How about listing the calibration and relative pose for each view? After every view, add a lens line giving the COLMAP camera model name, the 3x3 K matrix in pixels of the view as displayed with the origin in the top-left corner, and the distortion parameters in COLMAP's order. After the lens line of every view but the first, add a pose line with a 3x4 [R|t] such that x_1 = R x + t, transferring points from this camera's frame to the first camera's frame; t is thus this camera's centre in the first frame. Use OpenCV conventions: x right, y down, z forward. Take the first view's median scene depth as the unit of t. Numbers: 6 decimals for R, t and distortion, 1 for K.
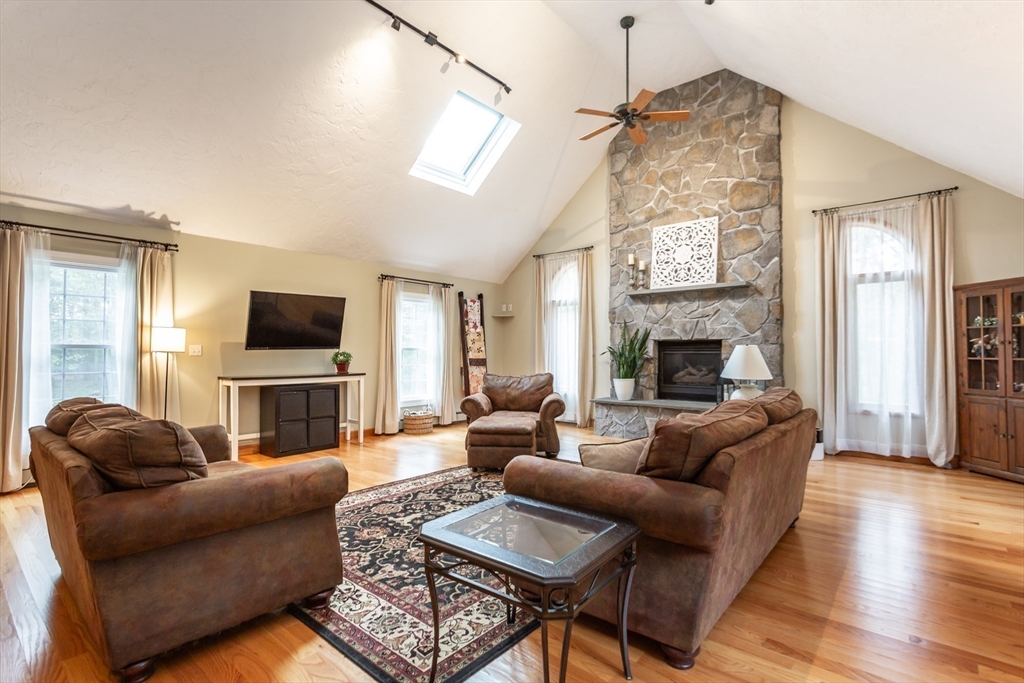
lens RADIAL K [[487.1, 0, 514.1], [0, 487.1, 345.3], [0, 0, 1]] dist [0.002601, 0.003481]
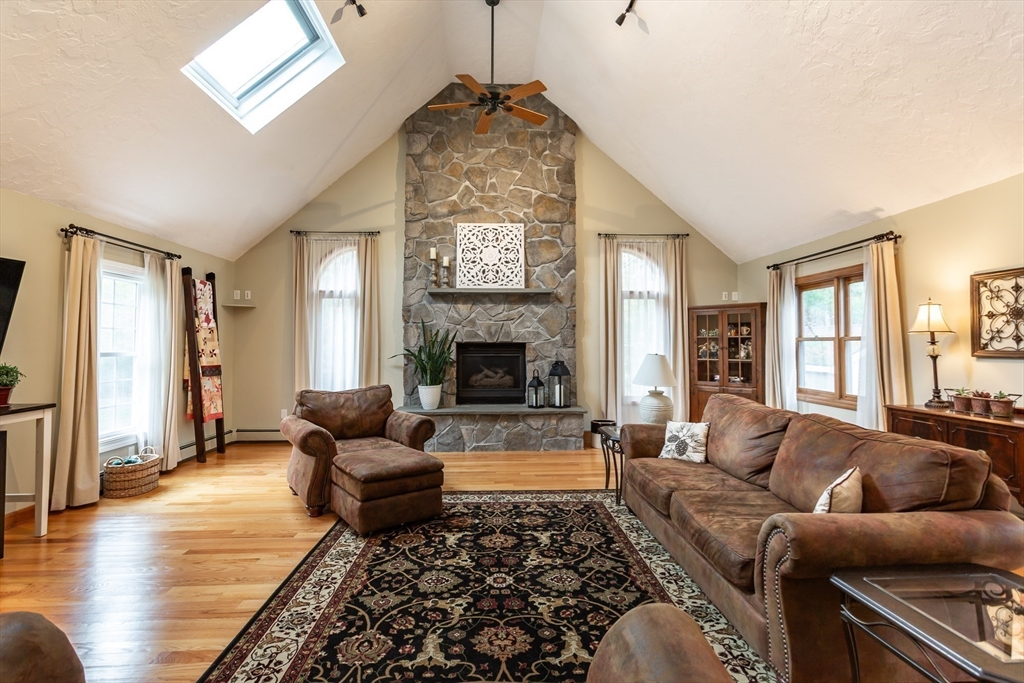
lens RADIAL K [[487.1, 0, 512.5], [0, 487.1, 333.2], [0, 0, 1]] dist [0.002601, 0.003481]
pose [[0.739436, 0.015570, 0.673047, -0.286967], [-0.008497, 0.999869, -0.013795, -0.017192], [-0.673173, 0.004481, 0.739471, 0.246956]]
